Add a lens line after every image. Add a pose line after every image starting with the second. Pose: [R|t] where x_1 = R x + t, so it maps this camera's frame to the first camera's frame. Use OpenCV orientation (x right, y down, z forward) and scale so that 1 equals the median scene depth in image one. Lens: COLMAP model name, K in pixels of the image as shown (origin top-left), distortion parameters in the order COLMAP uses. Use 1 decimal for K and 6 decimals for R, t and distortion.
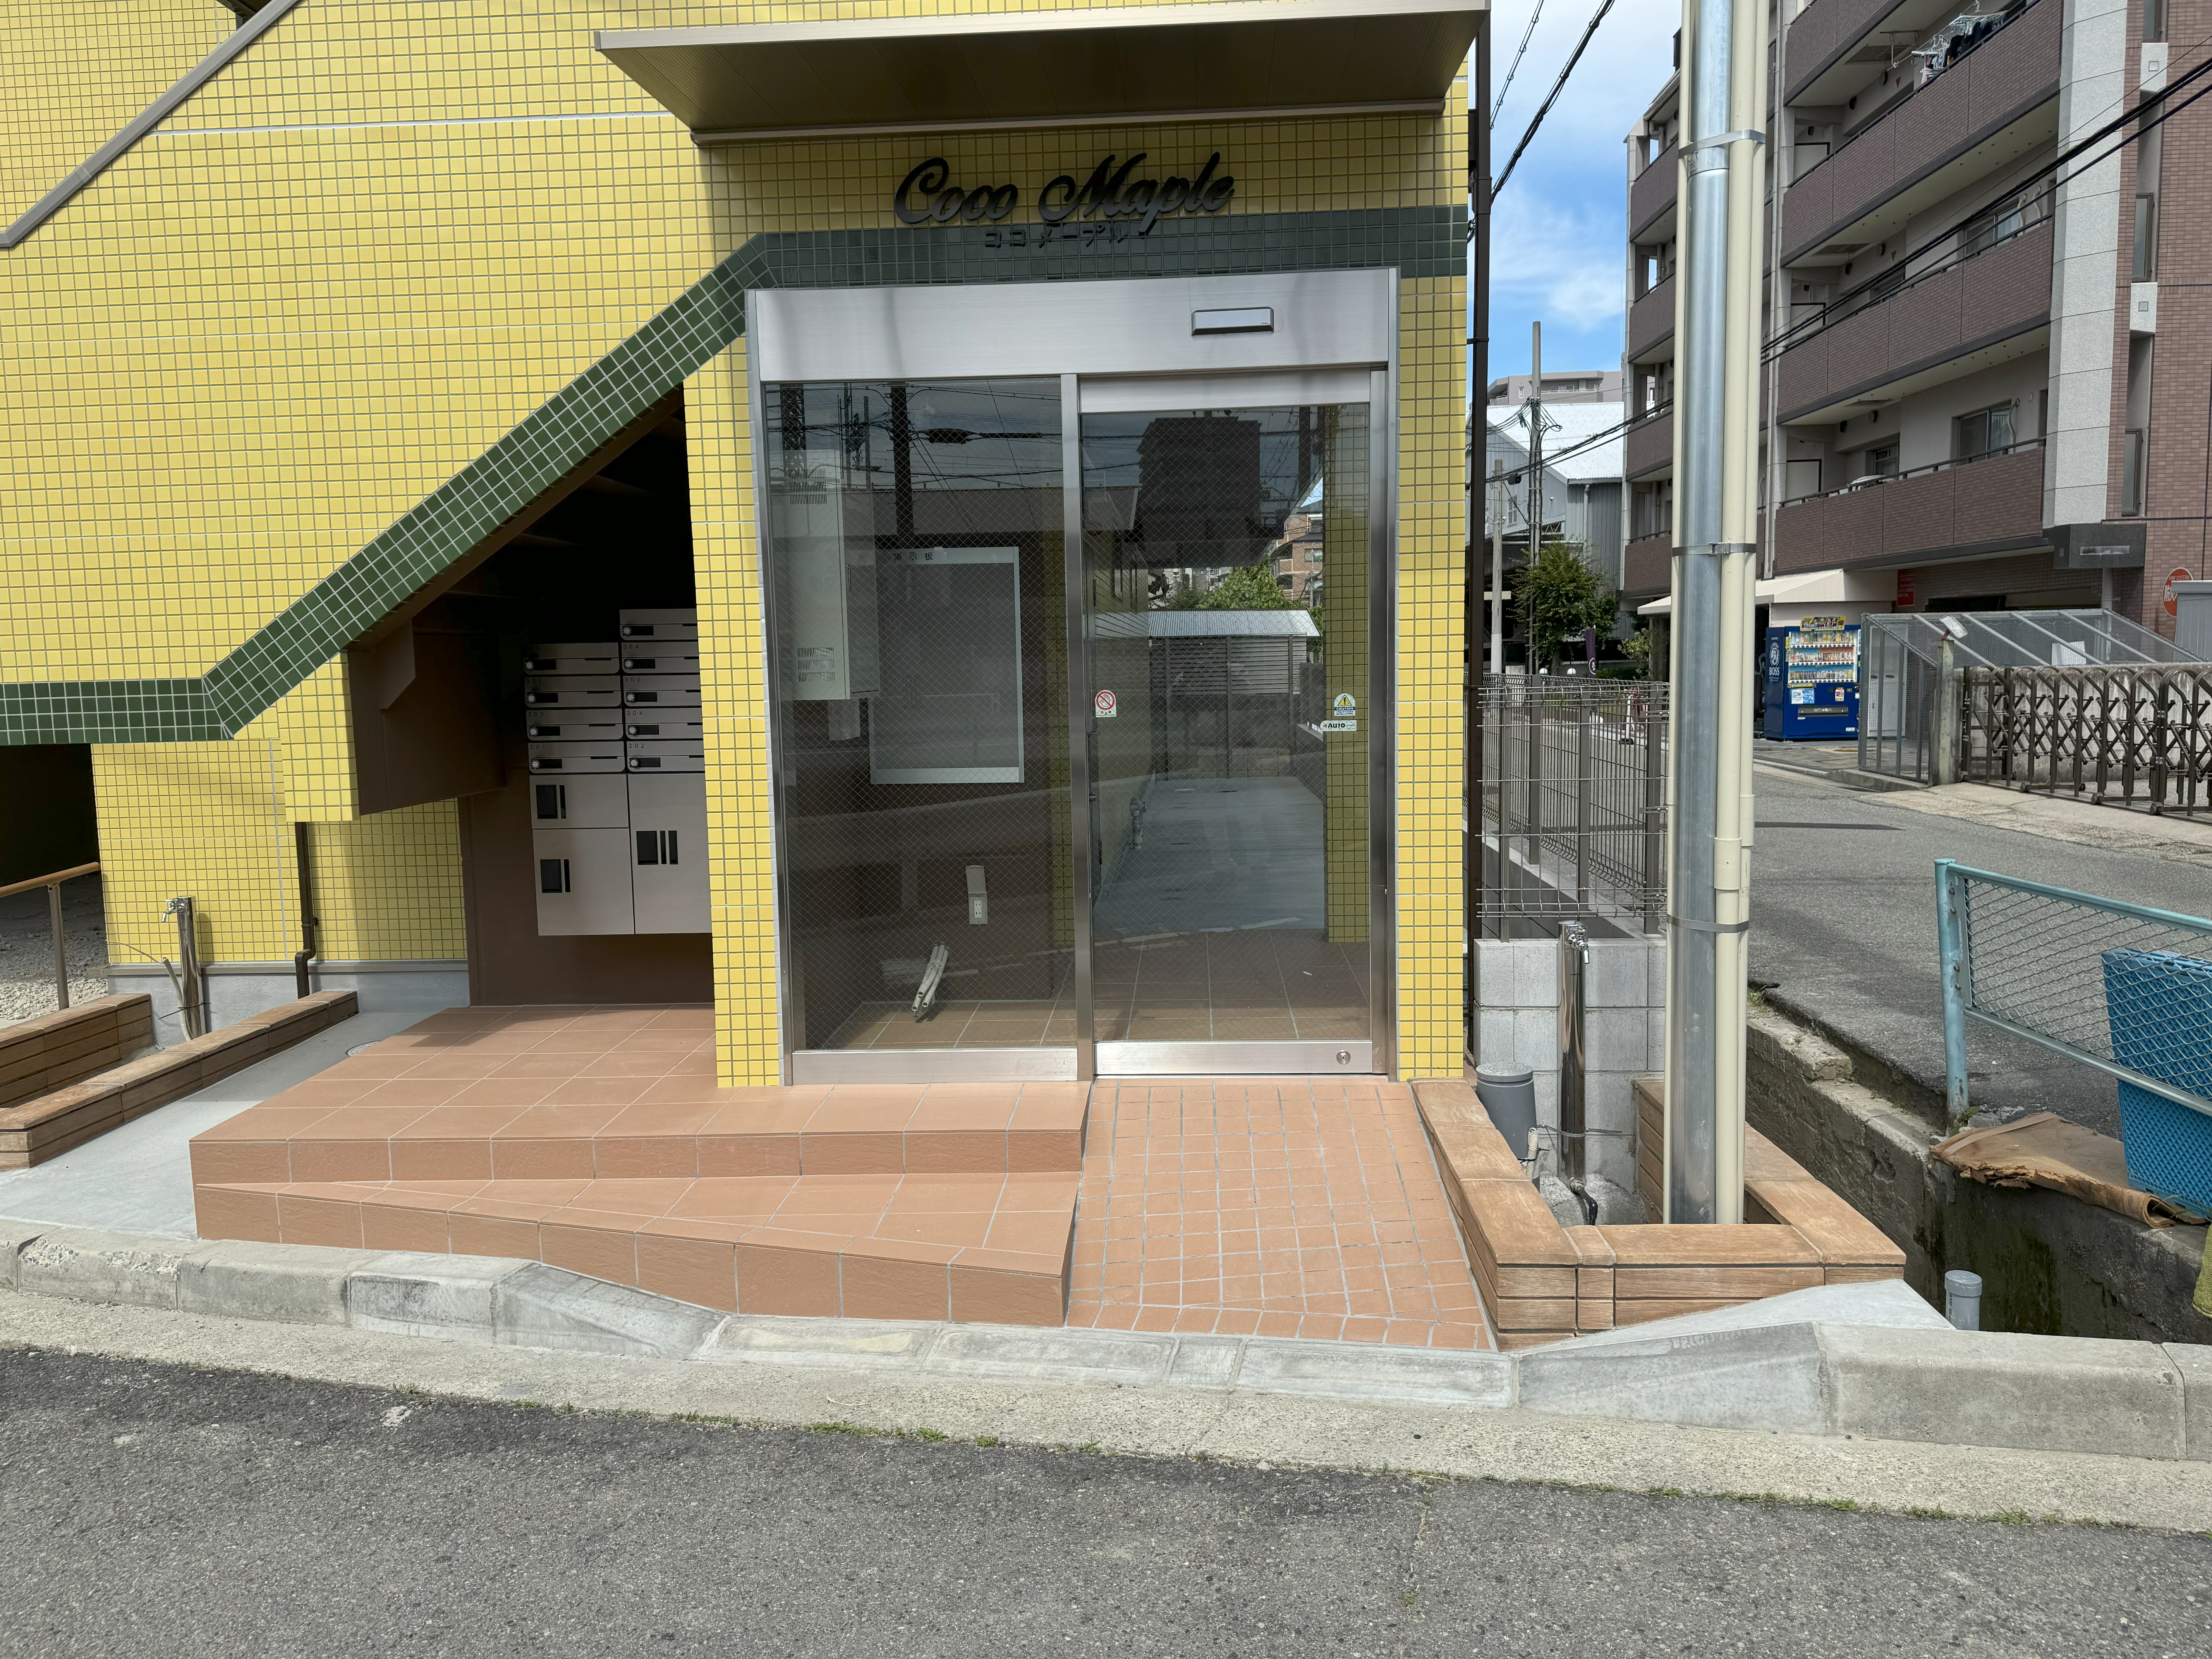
lens RADIAL K [[1538.2, 0, 1097.5], [0, 1538.2, 817.8], [0, 0, 1]] dist [0.012796, 0.000711]
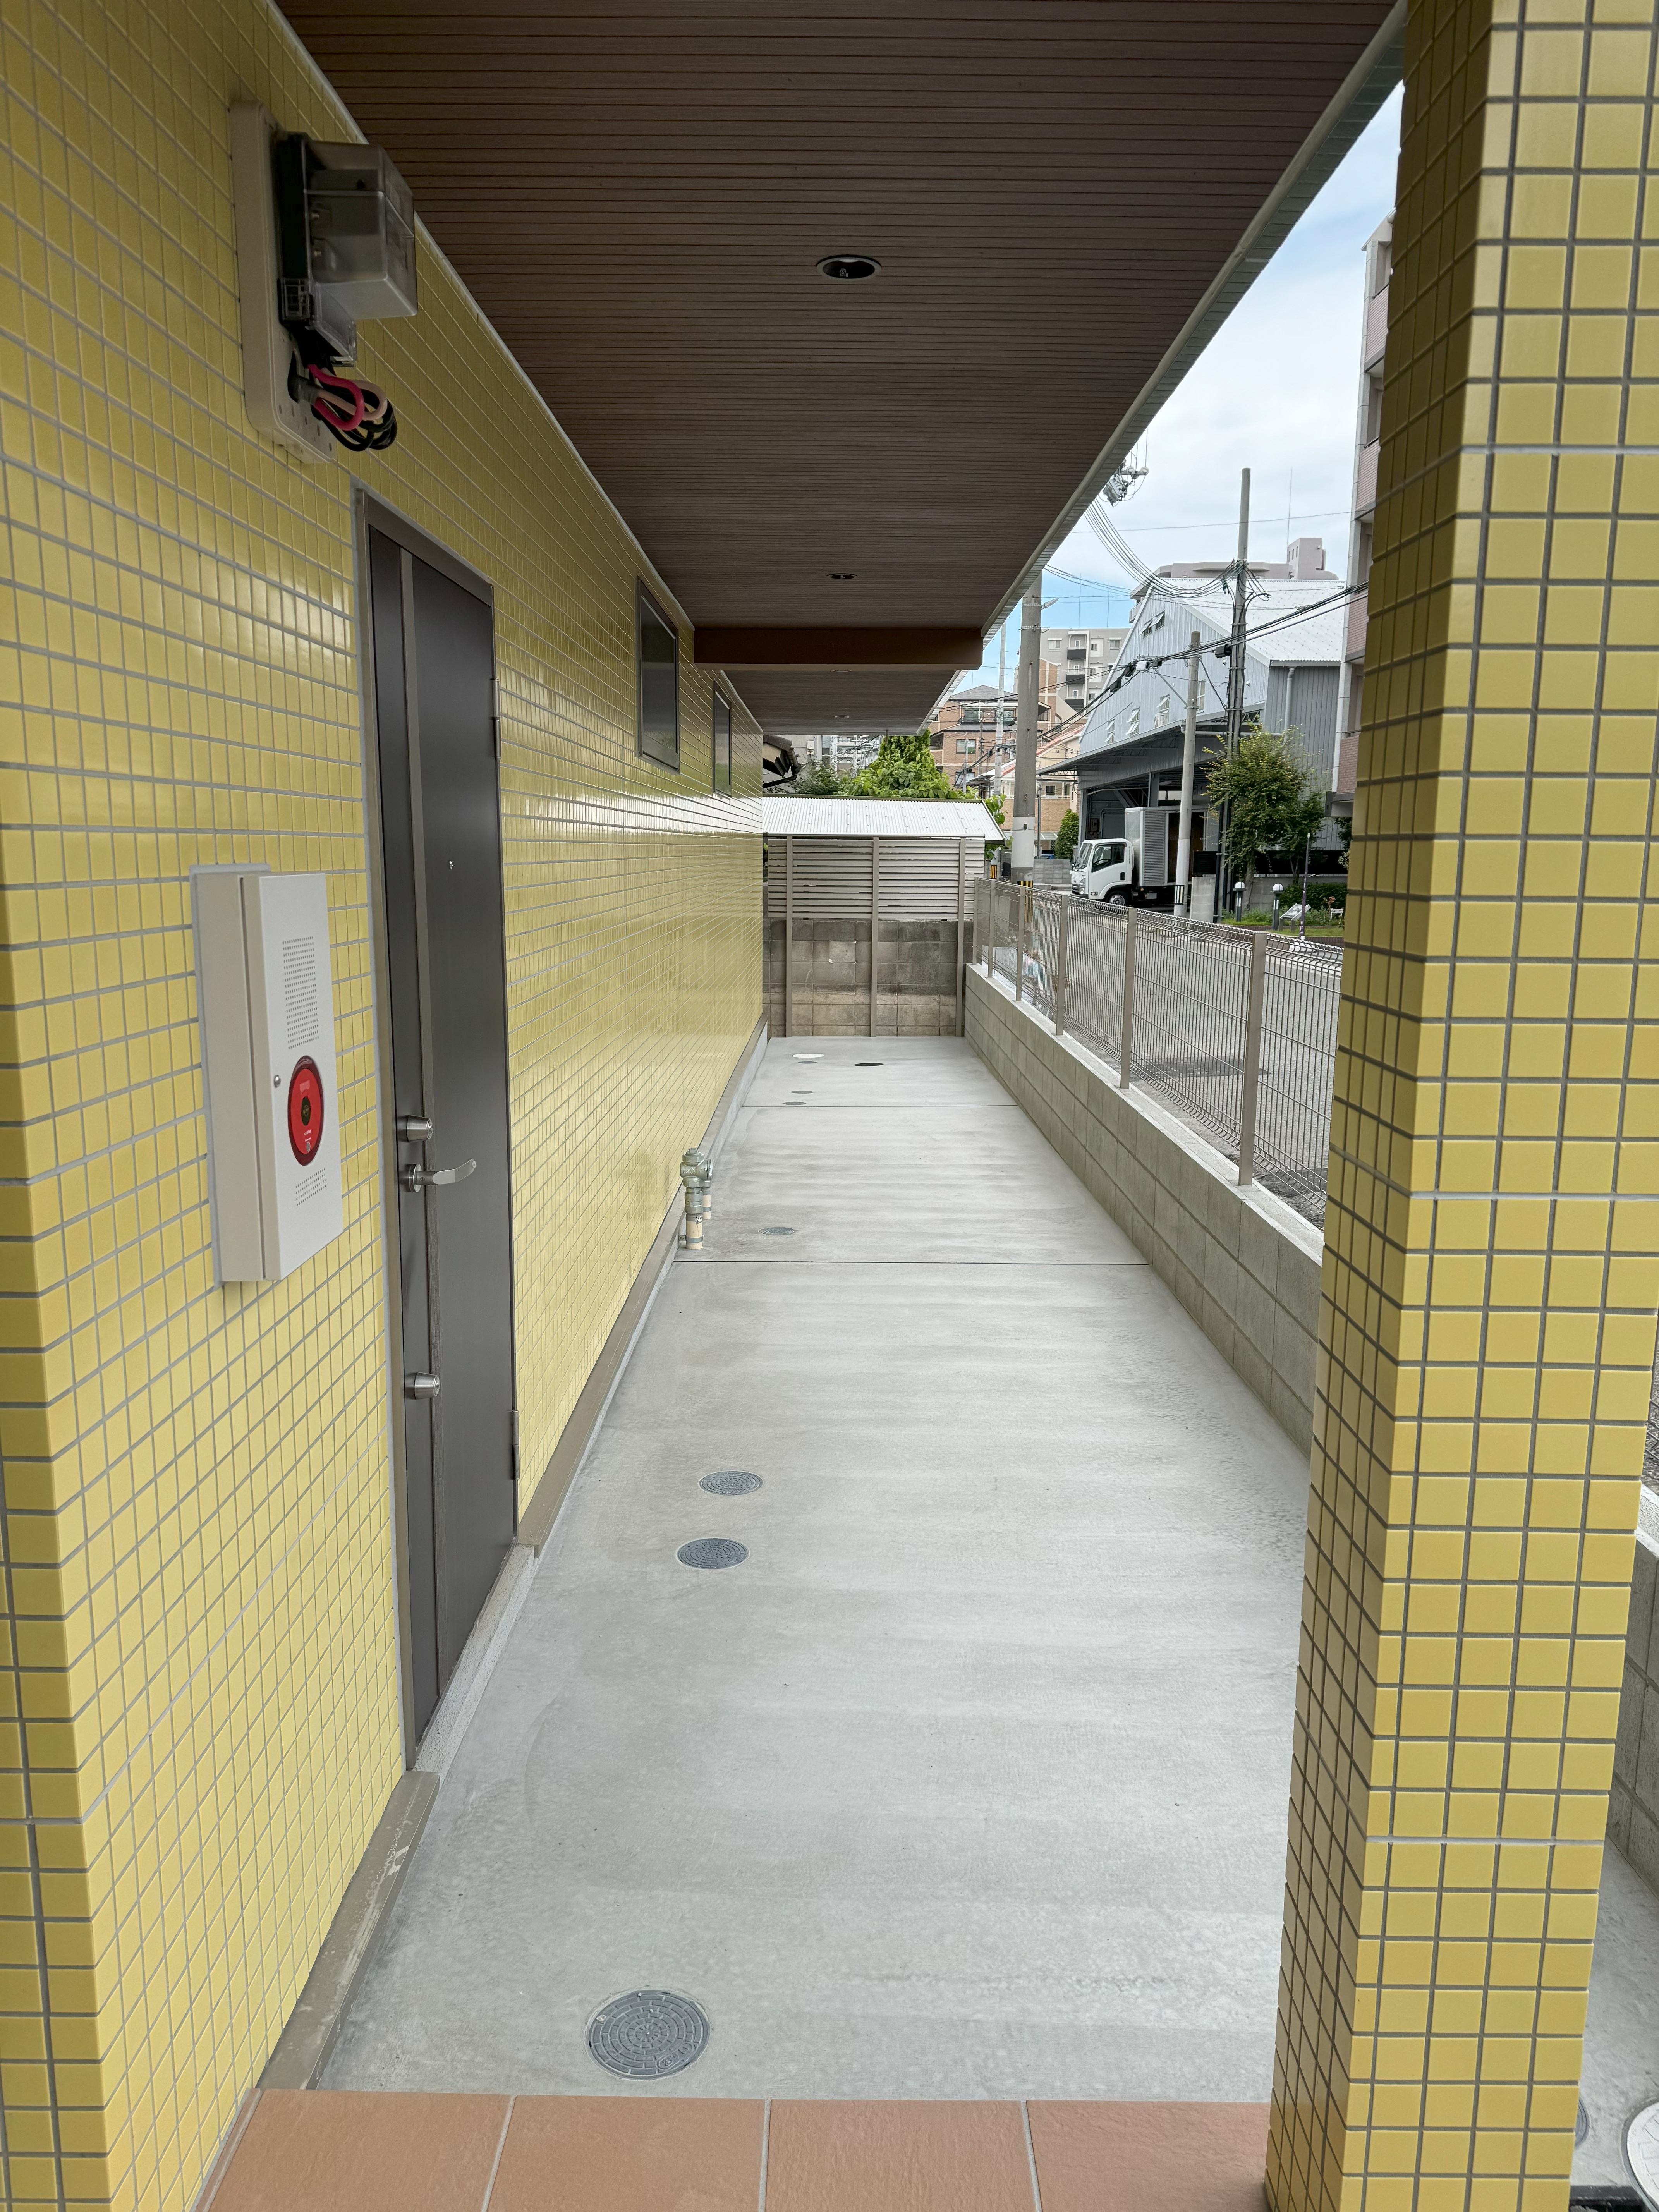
lens RADIAL K [[1538.2, 0, 829.2], [0, 1538.2, 1119.7], [0, 0, 1]] dist [0.012796, 0.000711]
pose [[0.997920, 0.020329, 0.061174, 0.012493], [-0.024624, 0.997222, 0.070295, -0.019887], [-0.059575, -0.071655, 0.995649, 0.152848]]
